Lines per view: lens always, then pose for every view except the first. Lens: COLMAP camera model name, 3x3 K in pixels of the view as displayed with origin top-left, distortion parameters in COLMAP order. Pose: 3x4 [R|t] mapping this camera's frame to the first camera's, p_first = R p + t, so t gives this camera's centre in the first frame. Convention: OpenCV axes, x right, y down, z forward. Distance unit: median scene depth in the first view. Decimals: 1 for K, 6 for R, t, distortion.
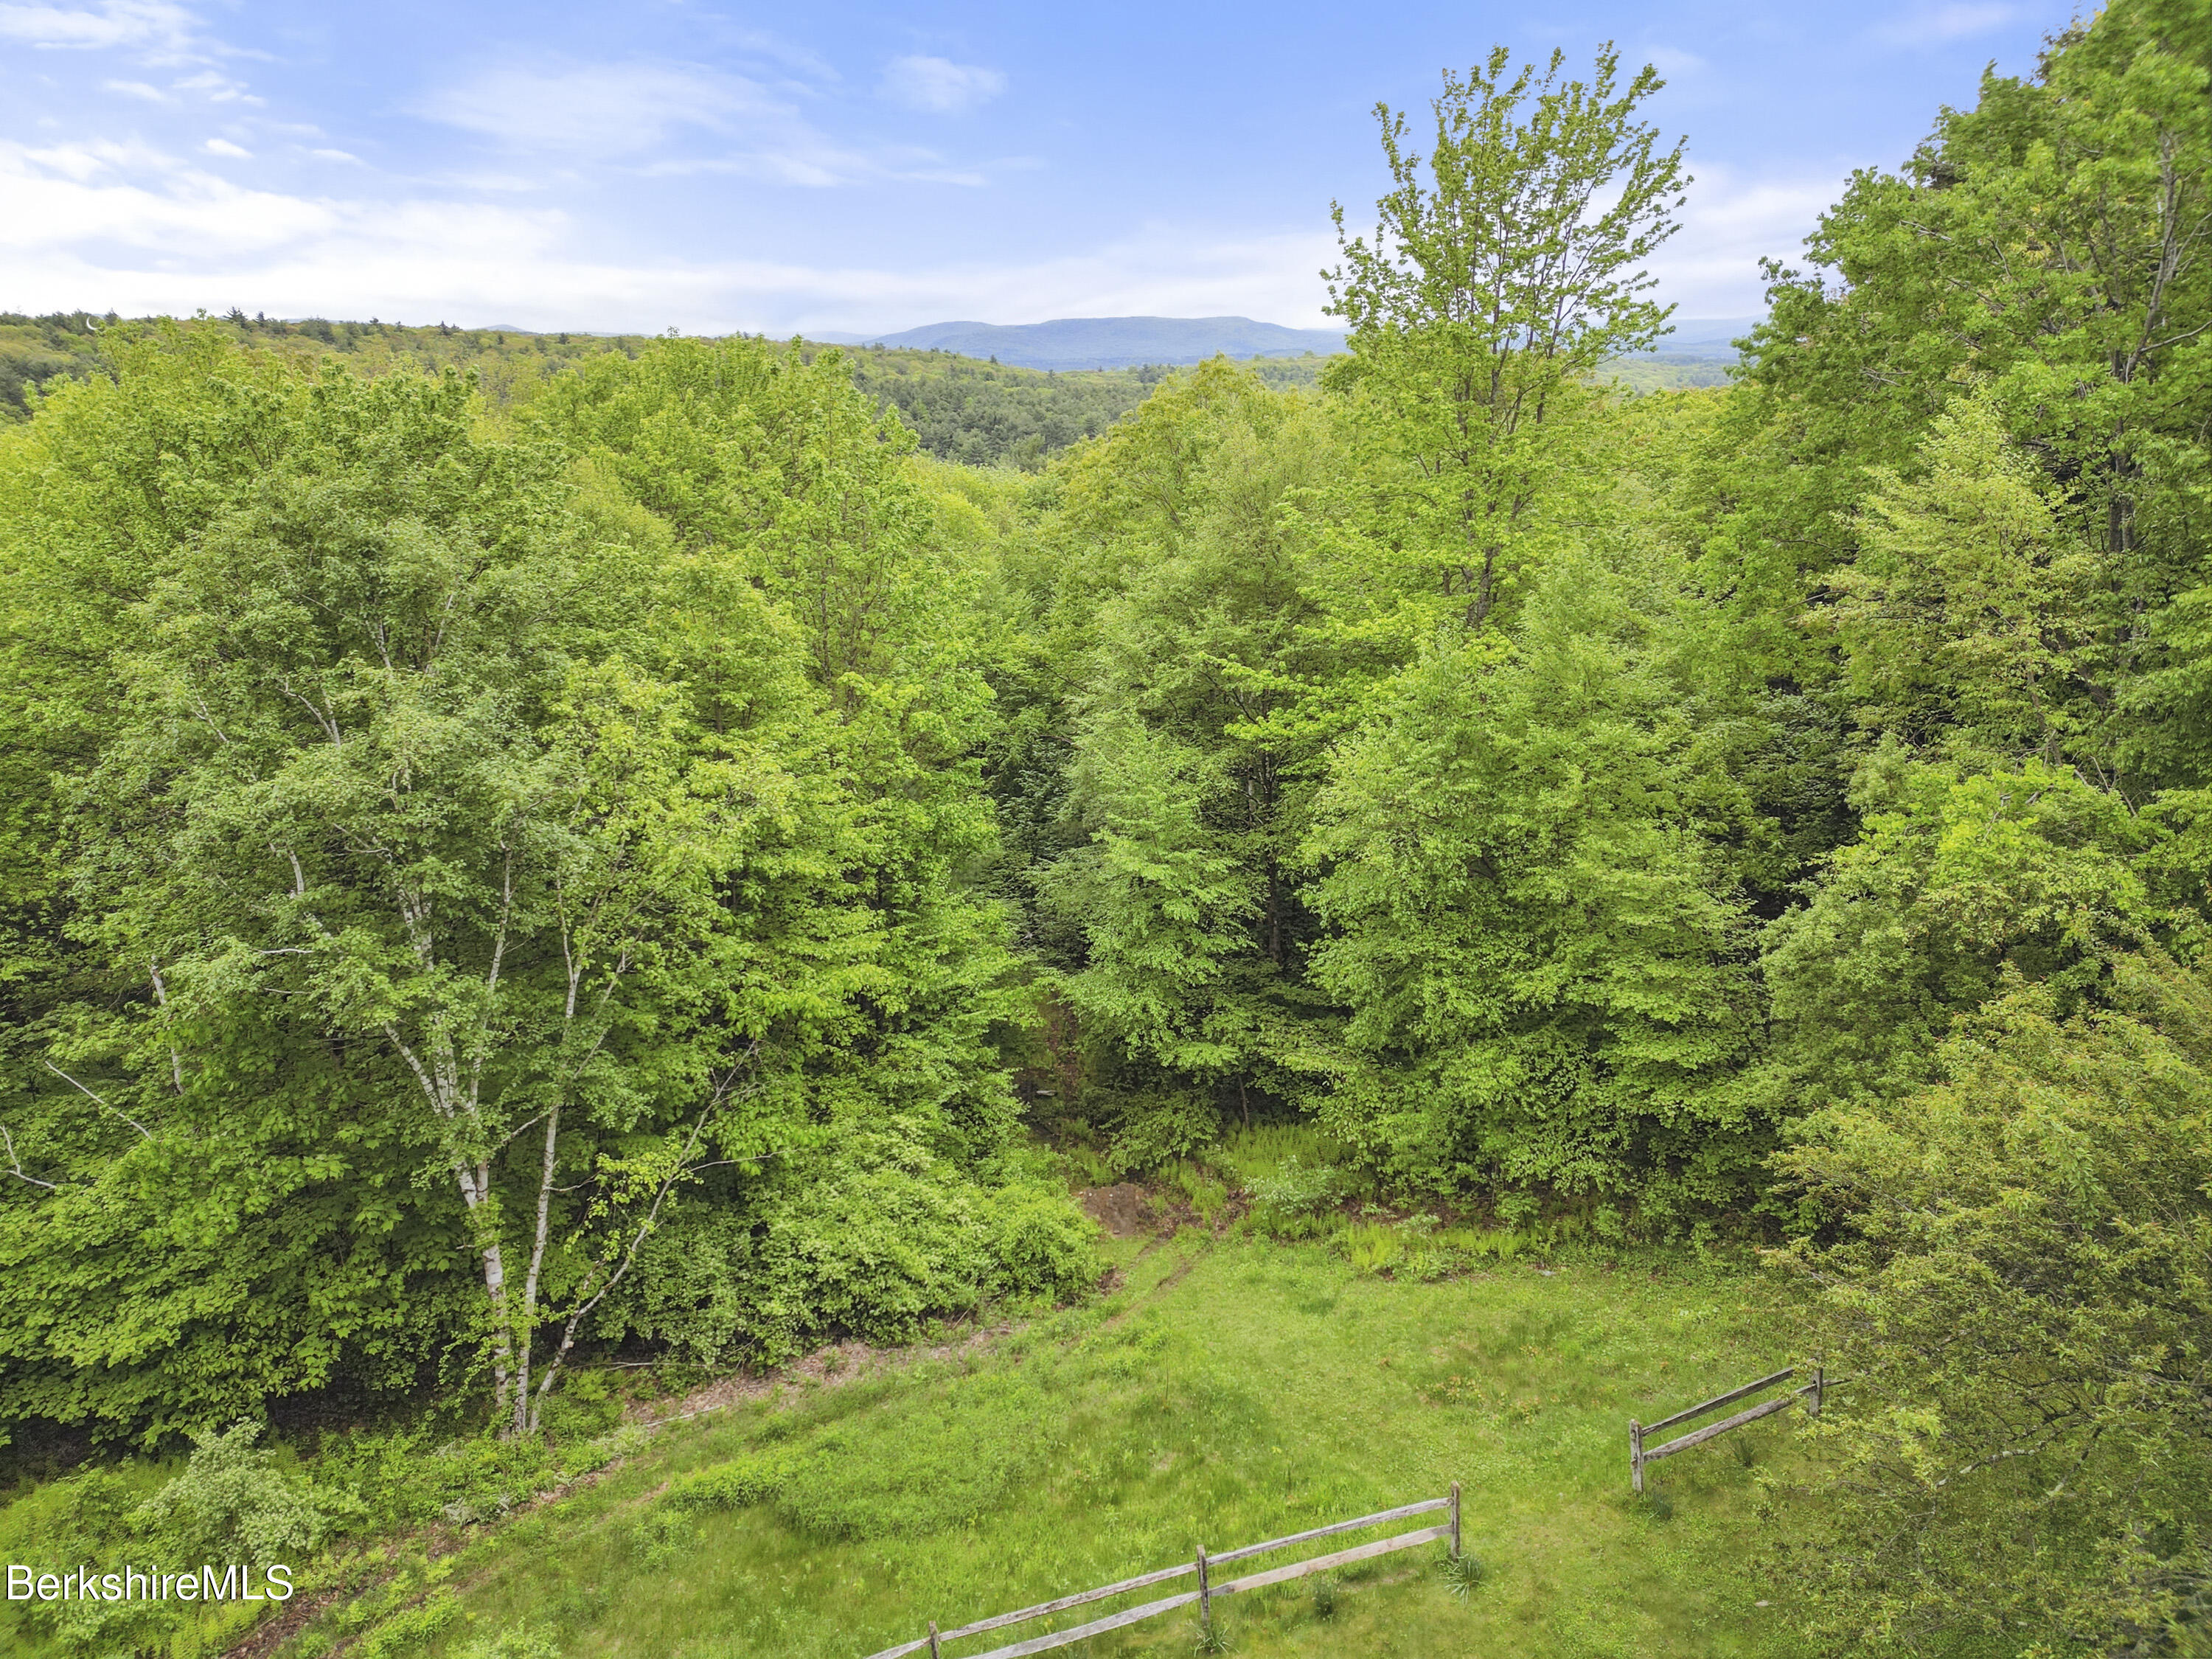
lens RADIAL K [[1540.3, 0, 1099.6], [0, 1540.3, 808.8], [0, 0, 1]] dist [0.077482, -0.060015]
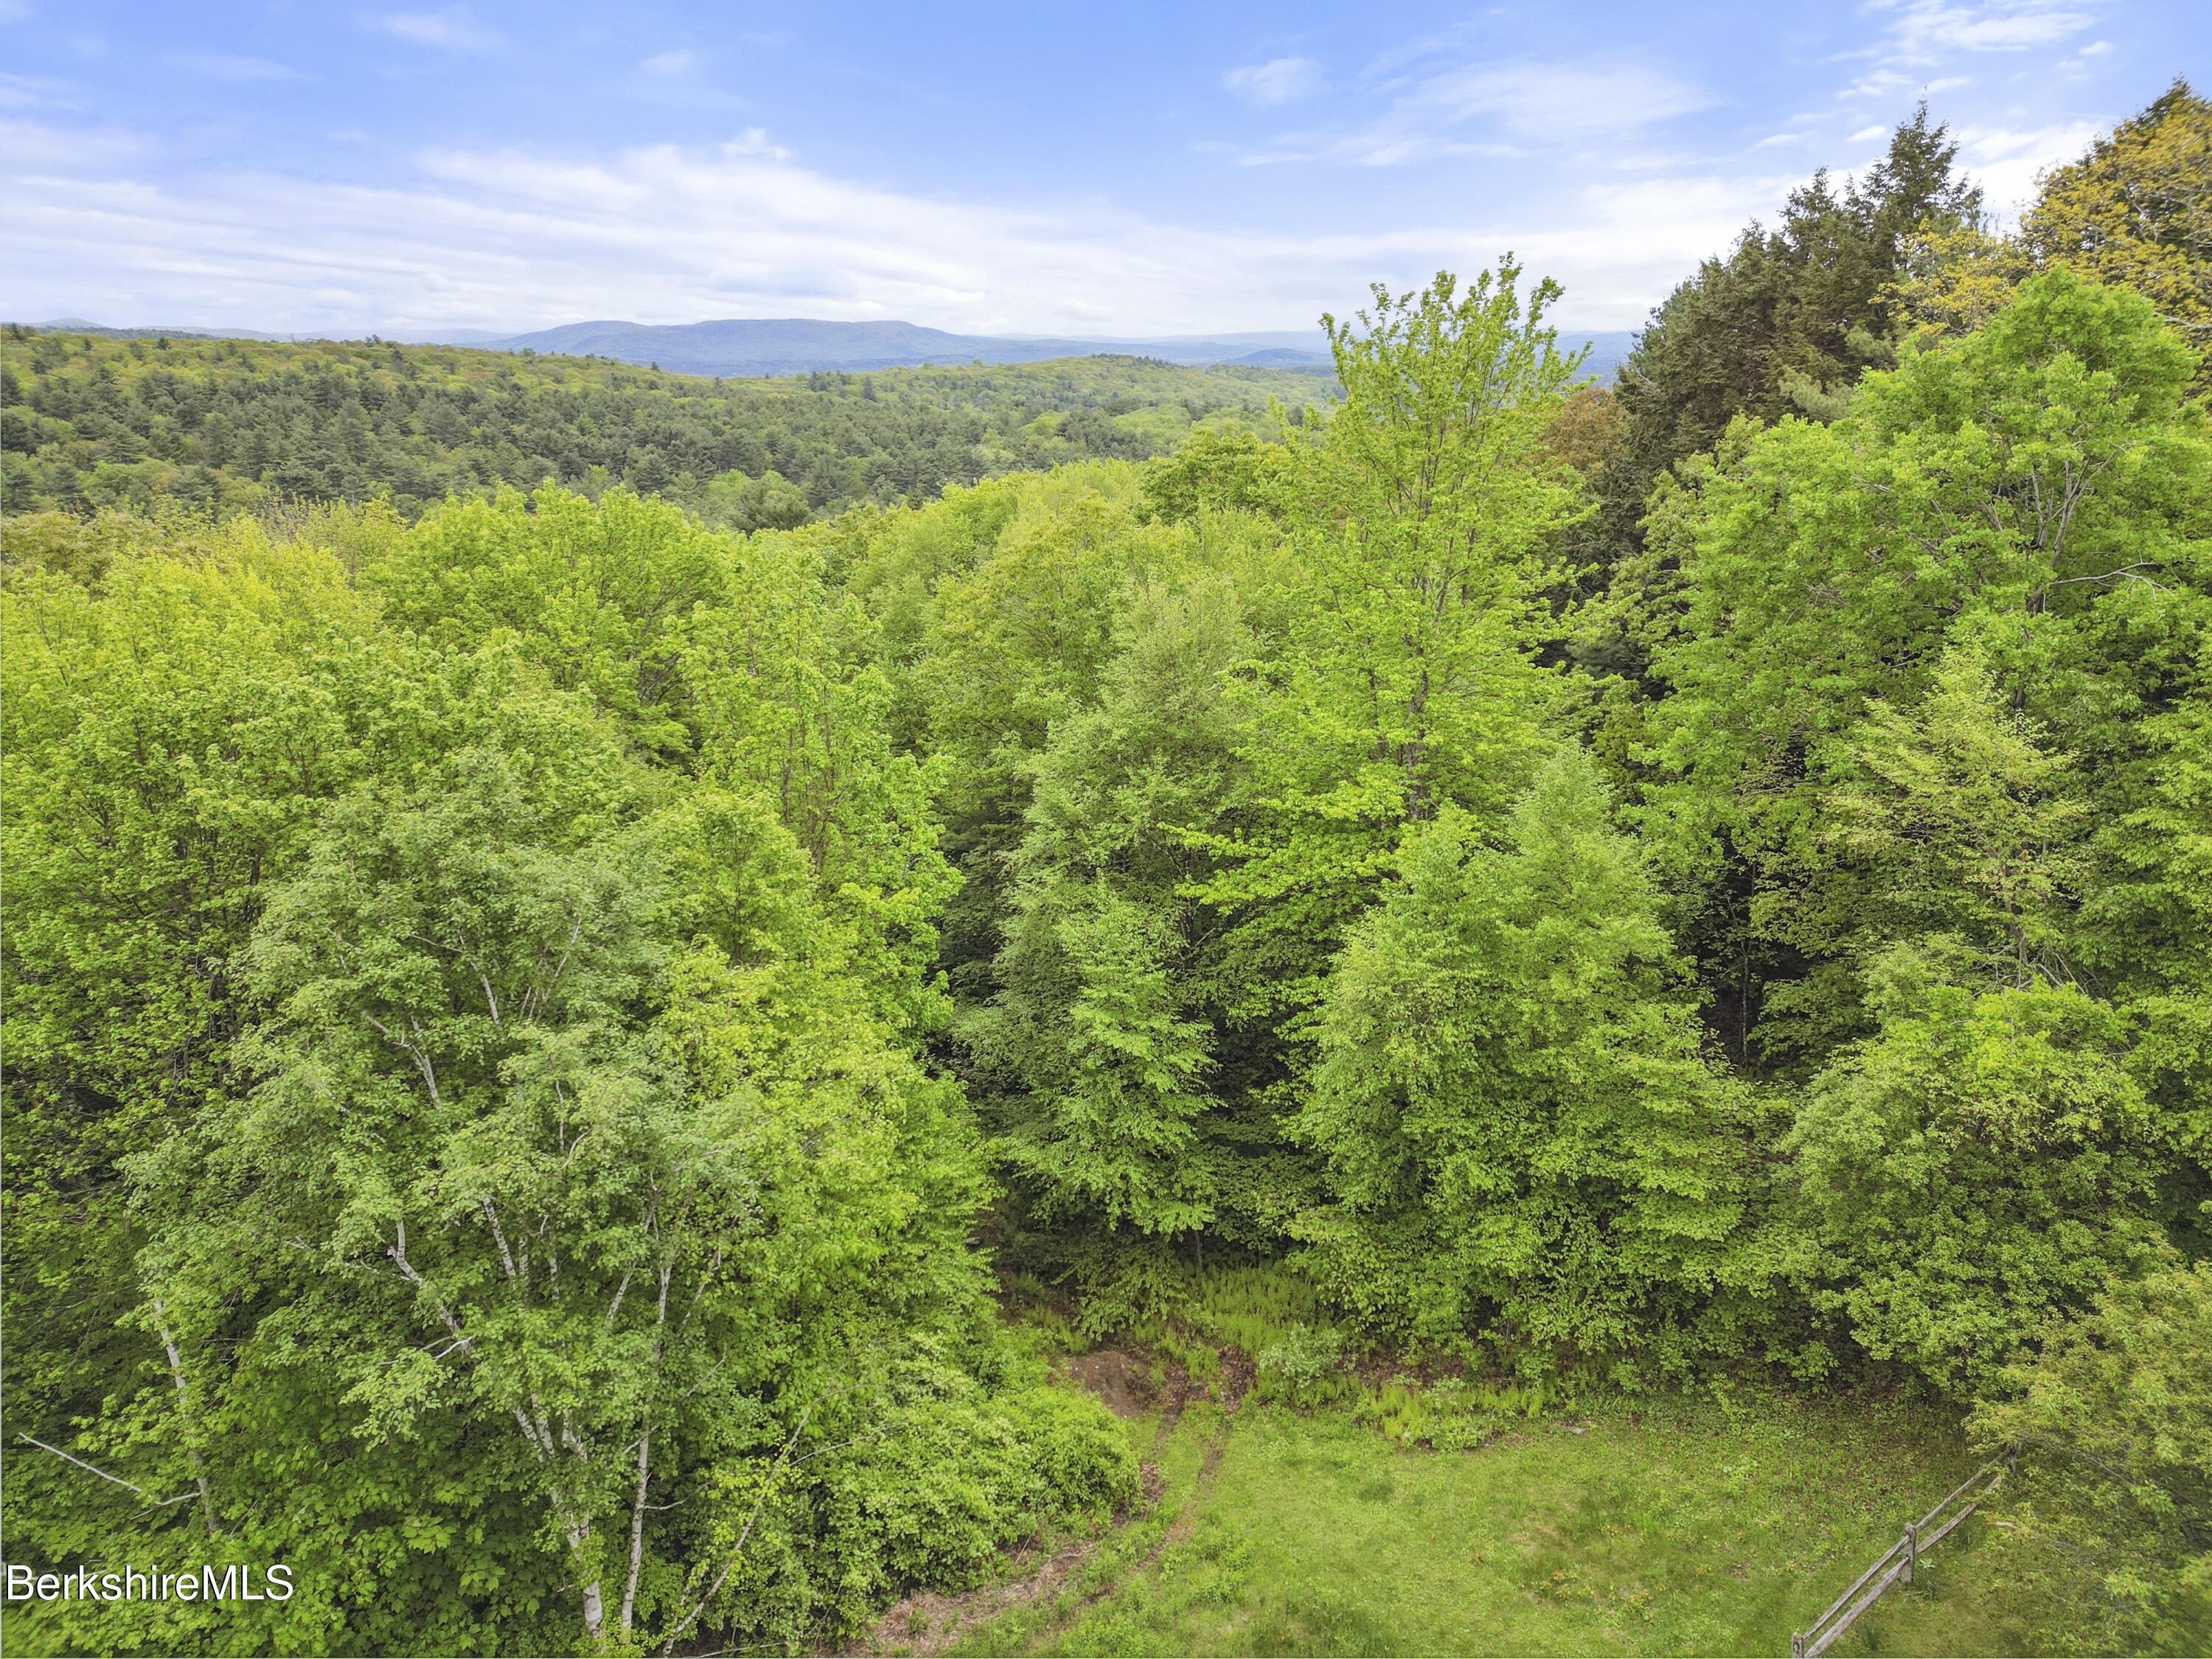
lens RADIAL K [[1540.3, 0, 1099.6], [0, 1540.3, 808.8], [0, 0, 1]] dist [0.077482, -0.060015]
pose [[0.978869, -0.053176, 0.197452, -0.217172], [0.053875, 0.998546, 0.001837, -0.143187], [-0.197263, 0.008839, 0.980311, 0.012676]]
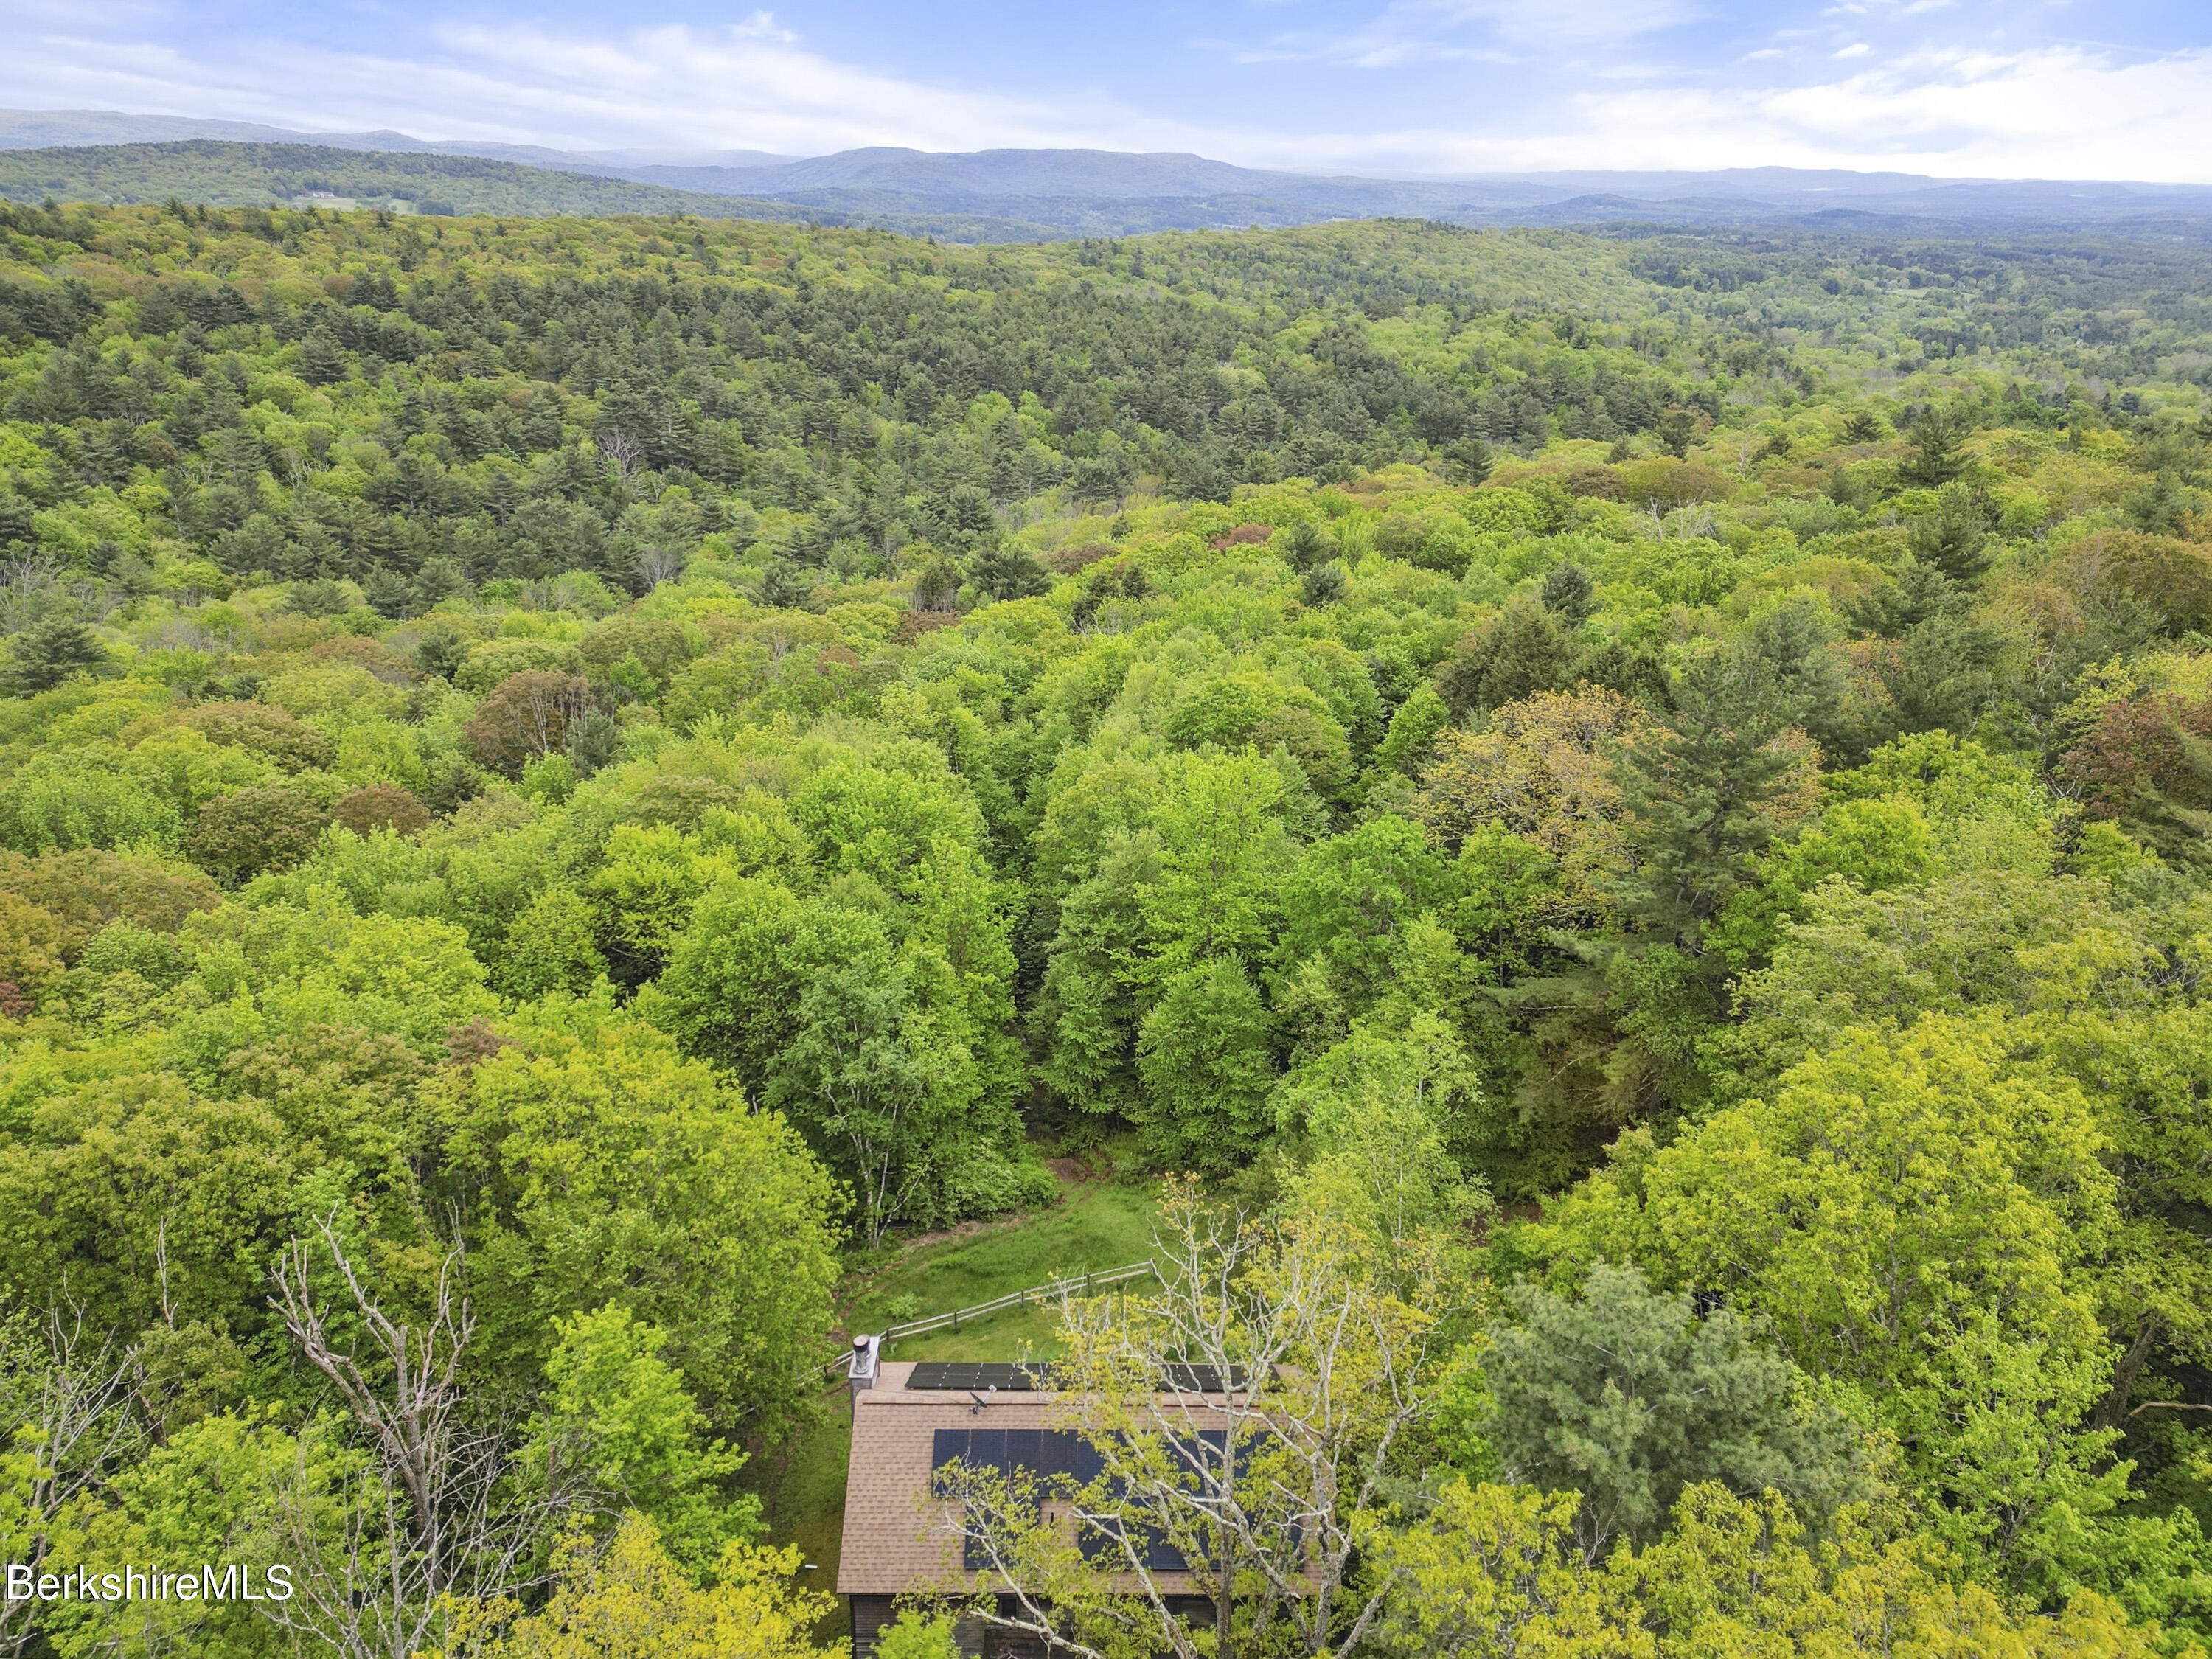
lens RADIAL K [[1563.4, 0, 1117.3], [0, 1563.4, 800.4], [0, 0, 1]] dist [0.081325, -0.086907]
pose [[0.998169, 0.019436, 0.057273, -0.073345], [-0.023501, 0.997187, 0.071175, -0.646750], [-0.055729, -0.072391, 0.995818, -1.858505]]
